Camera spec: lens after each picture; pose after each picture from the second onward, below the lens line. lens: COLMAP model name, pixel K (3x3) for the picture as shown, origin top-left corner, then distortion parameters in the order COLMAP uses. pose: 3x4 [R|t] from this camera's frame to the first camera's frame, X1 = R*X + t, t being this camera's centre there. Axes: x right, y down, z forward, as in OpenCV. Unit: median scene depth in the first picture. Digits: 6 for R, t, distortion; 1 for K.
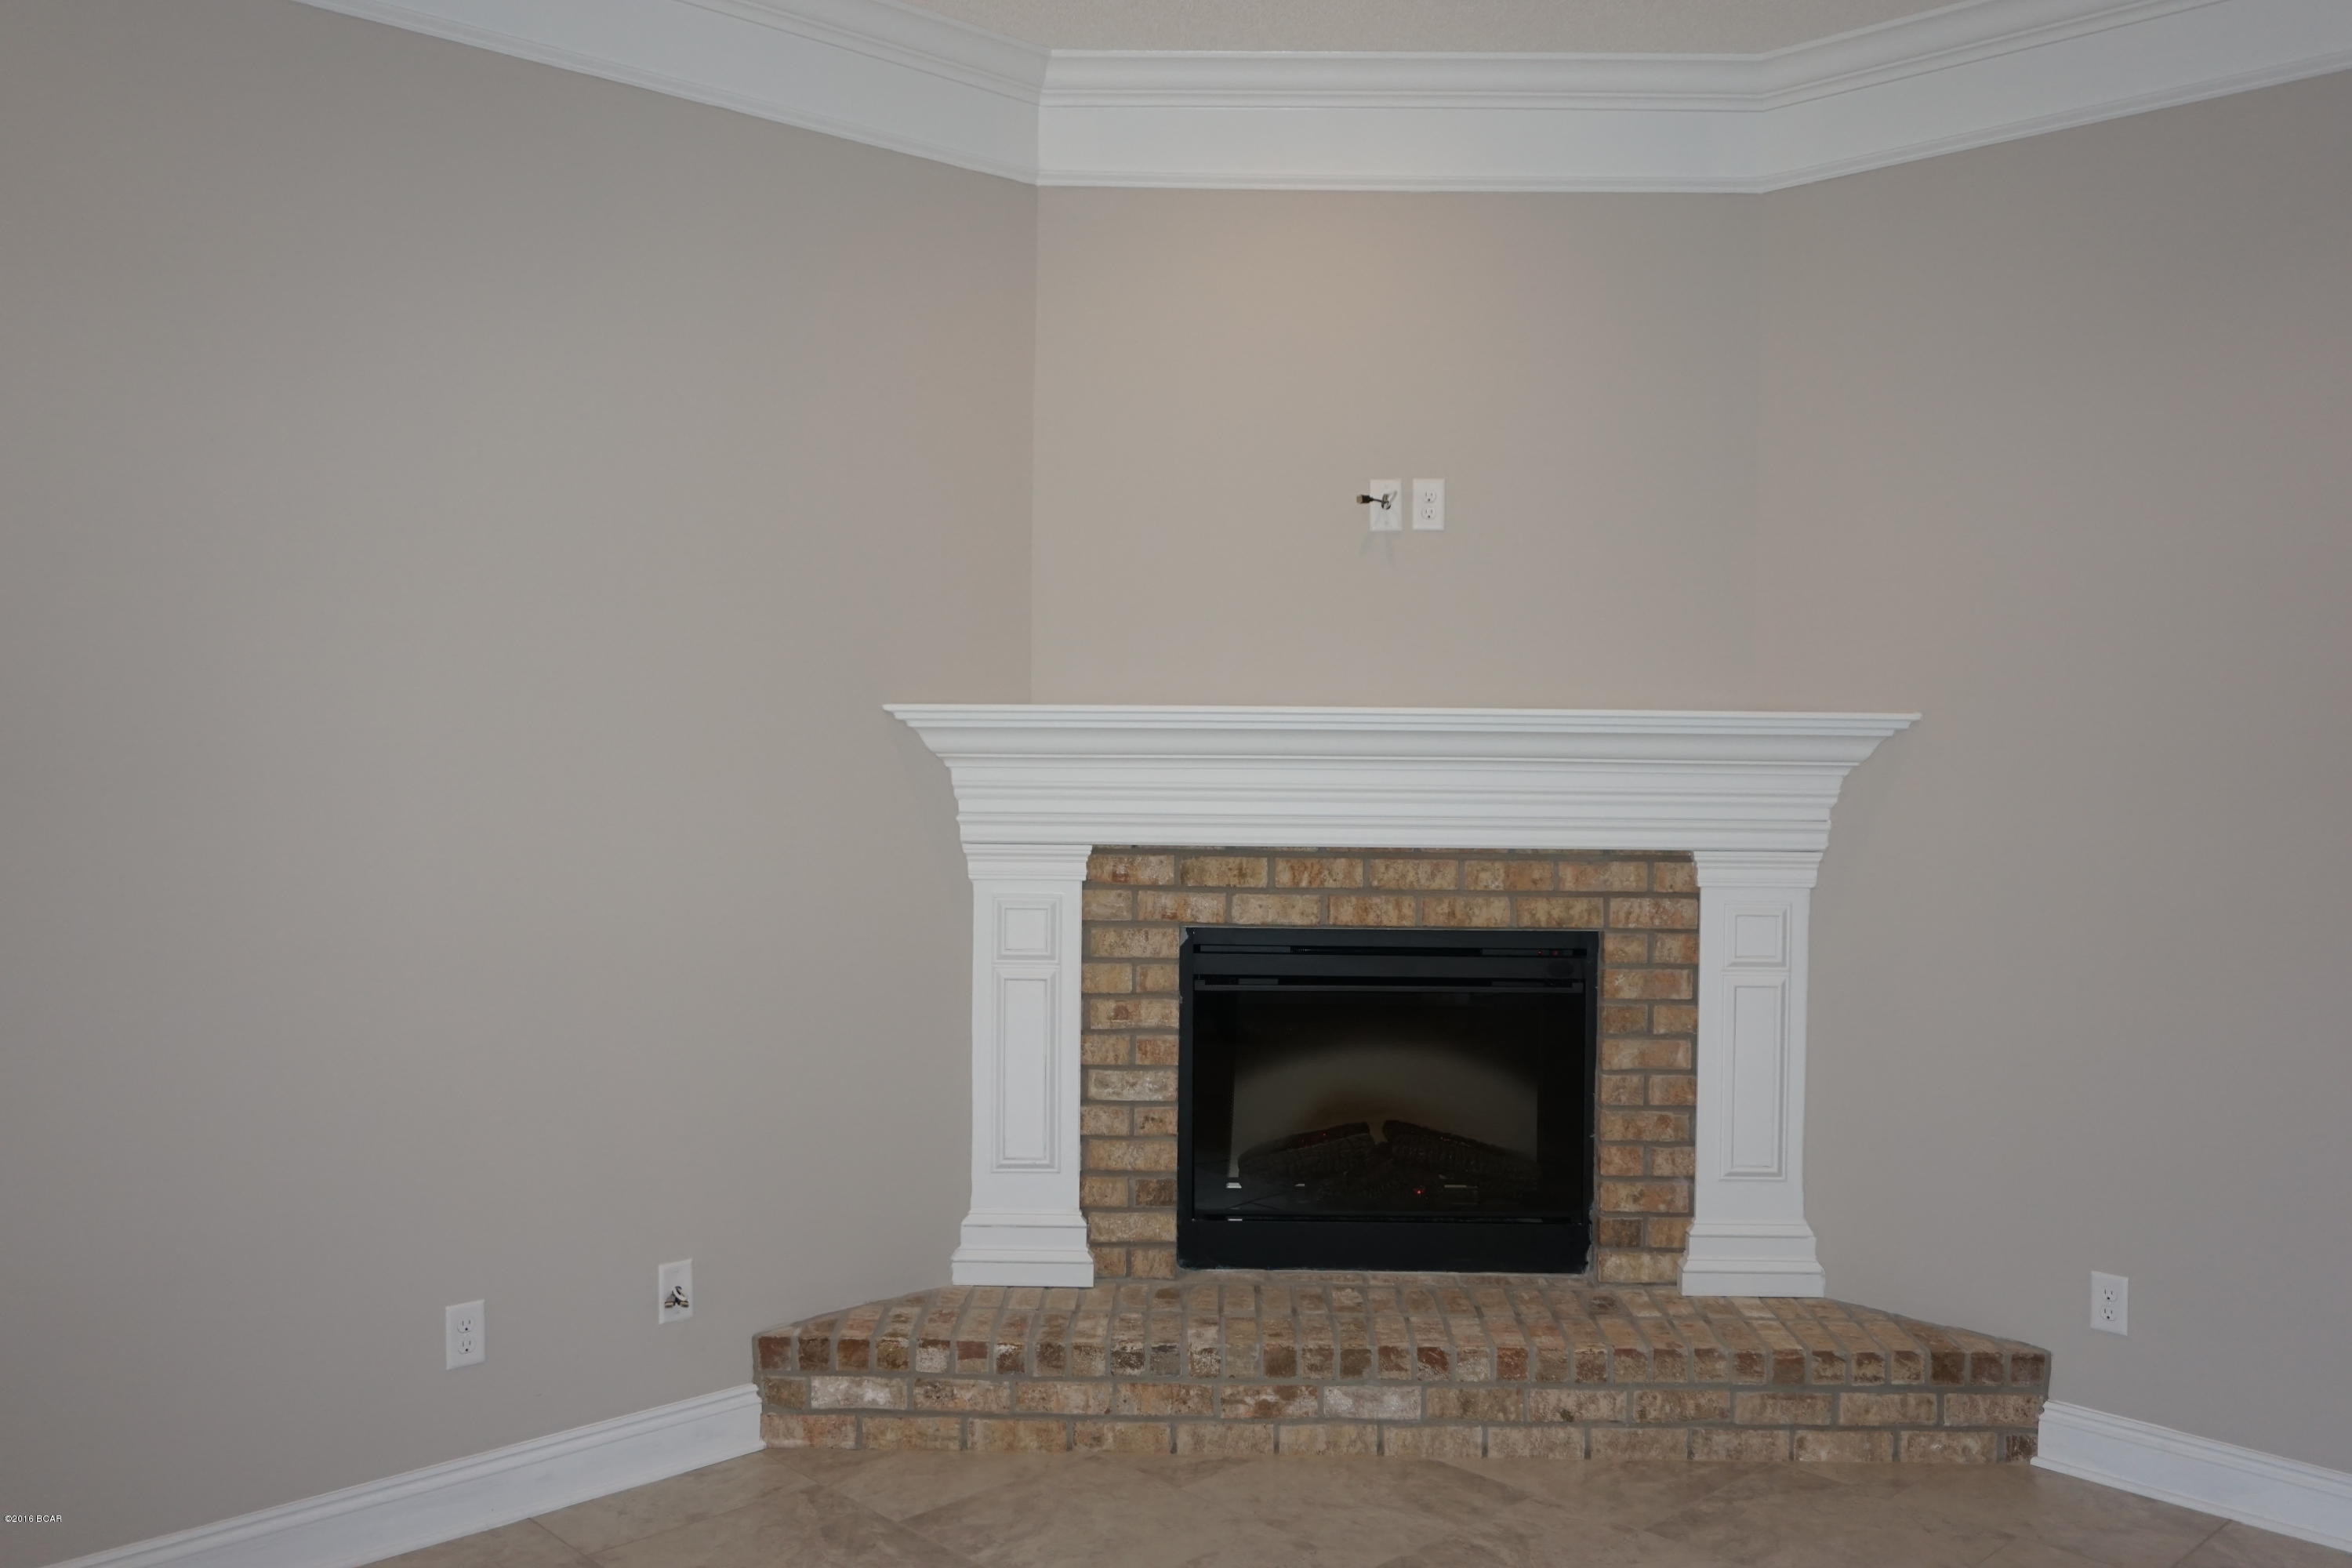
lens RADIAL K [[1972.2, 0, 1176.0], [0, 1972.2, 784.0], [0, 0, 1]] dist [-0.003387, -0.001581]
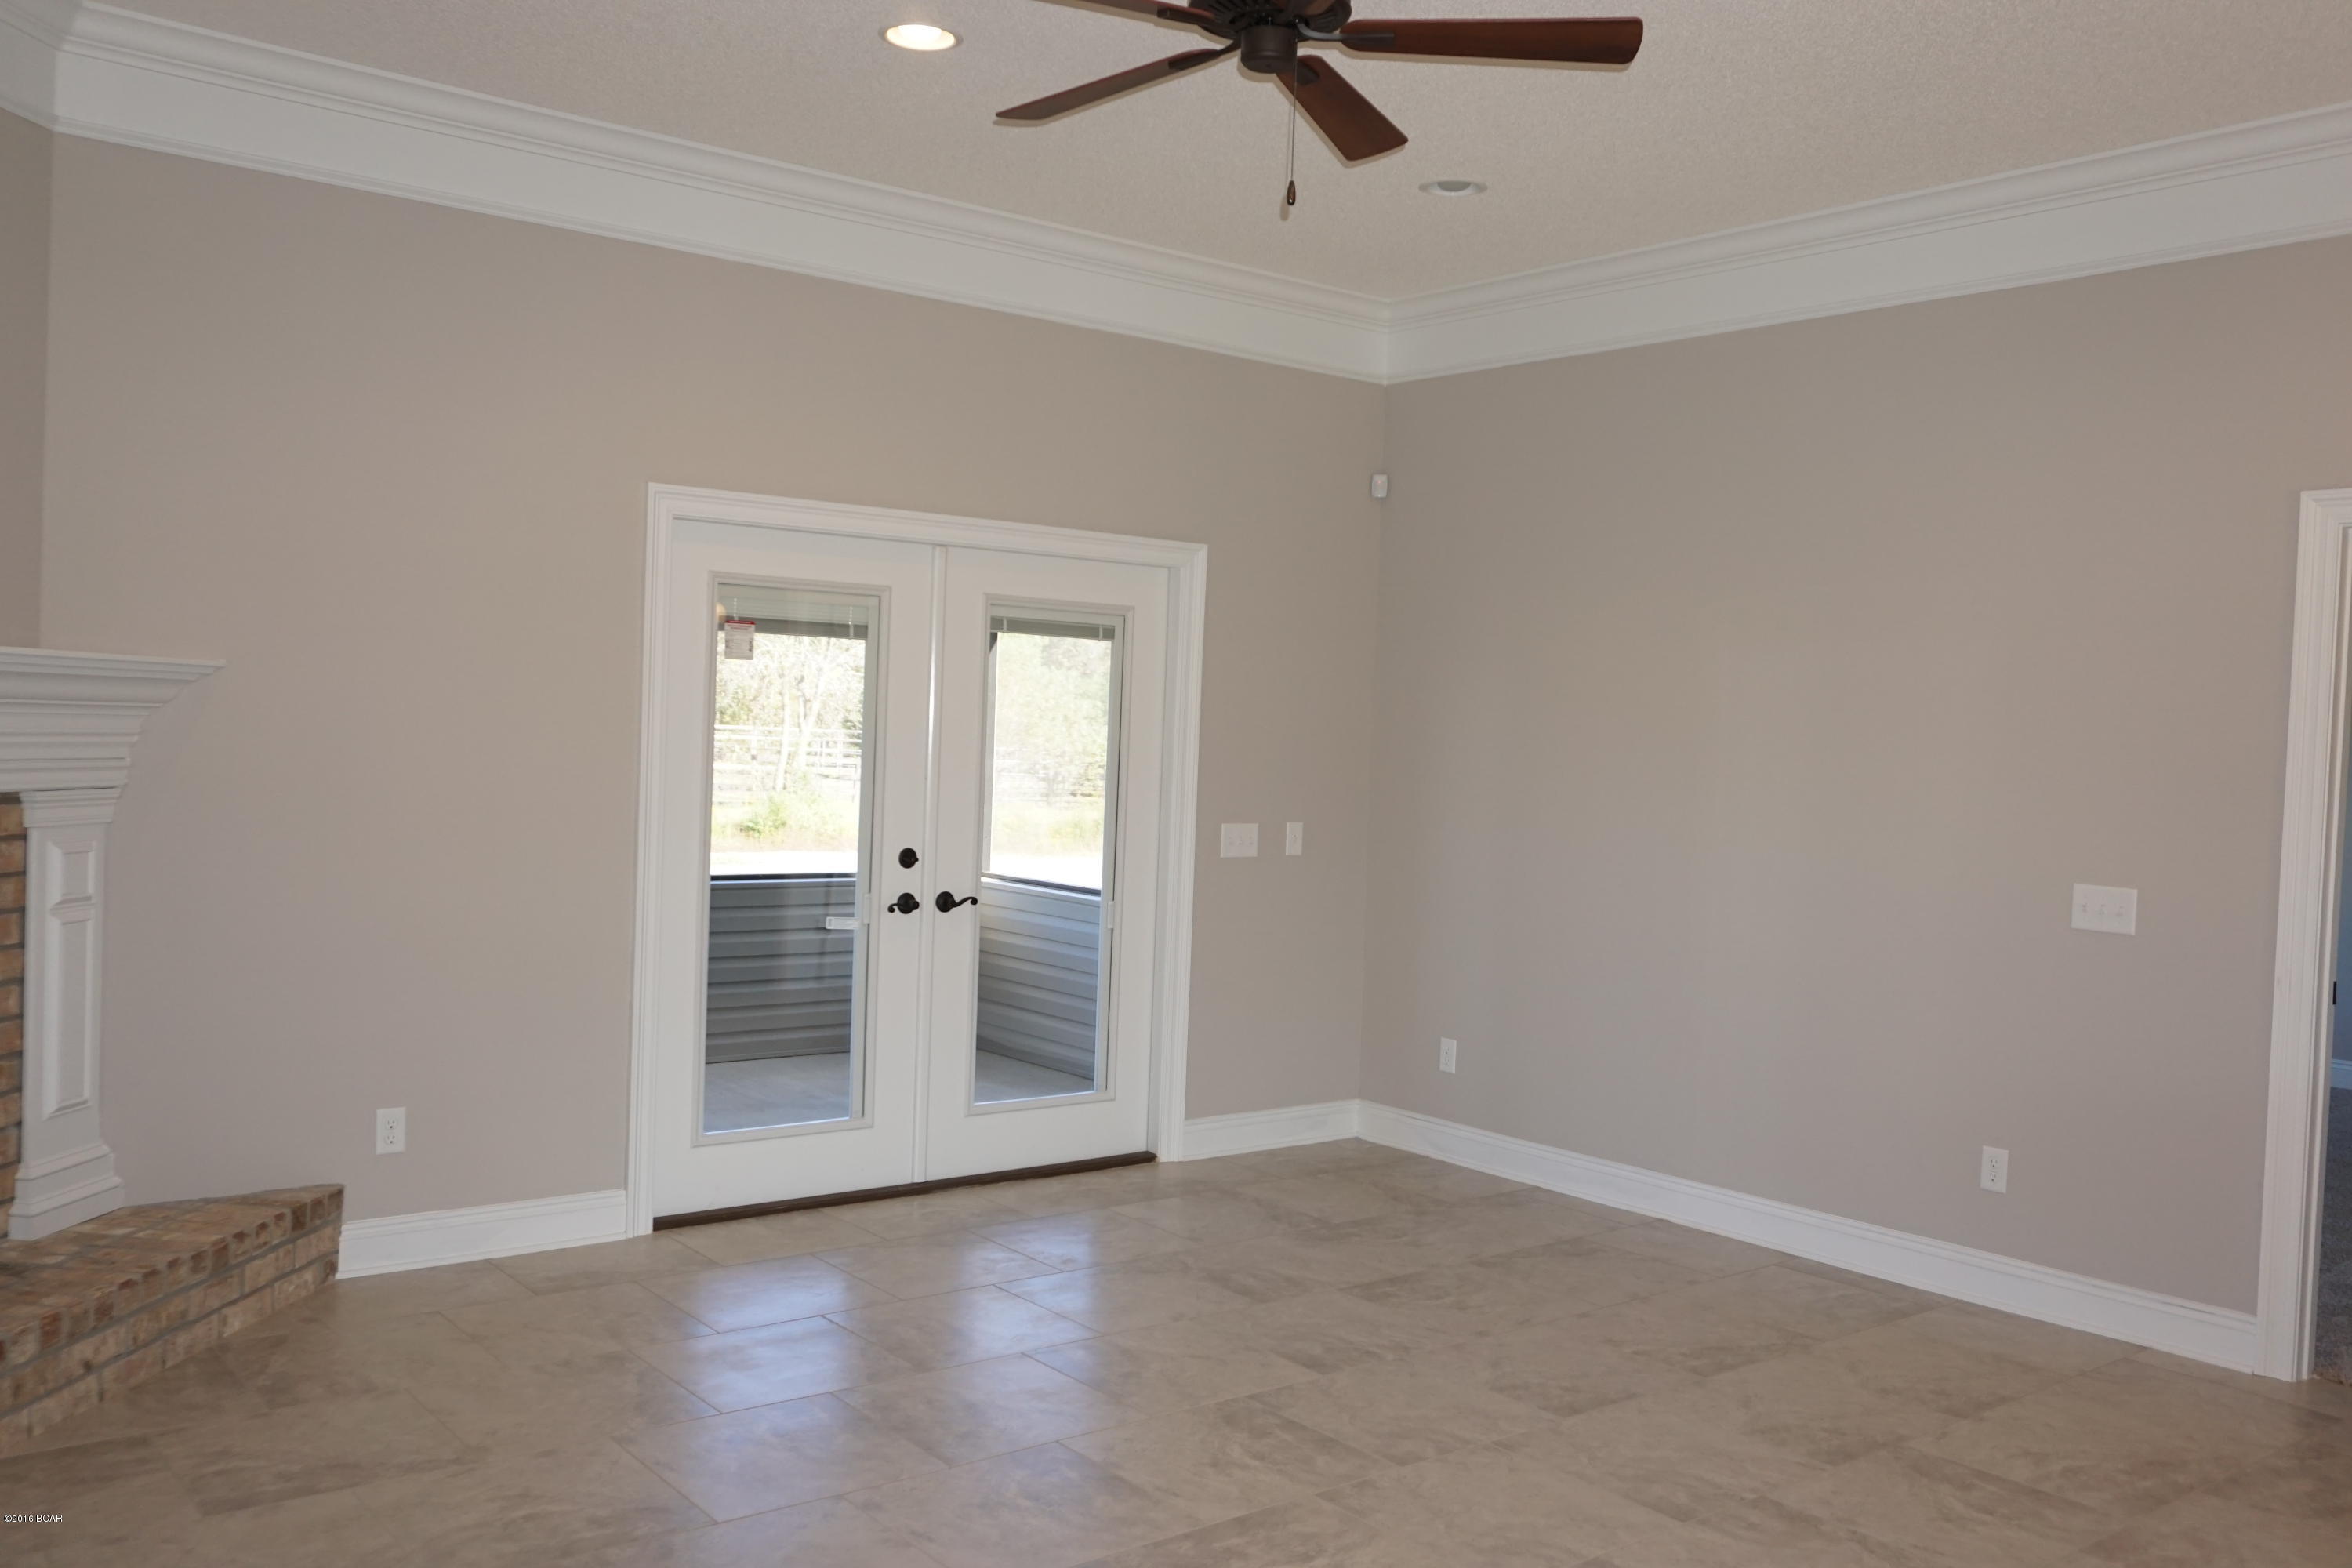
lens RADIAL K [[1972.2, 0, 1176.0], [0, 1972.2, 784.0], [0, 0, 1]] dist [-0.003387, -0.001581]
pose [[0.097515, -0.037136, 0.994541, -0.680707], [-0.005002, 0.999273, 0.037803, -0.010288], [-0.995221, -0.008661, 0.097259, 0.344360]]
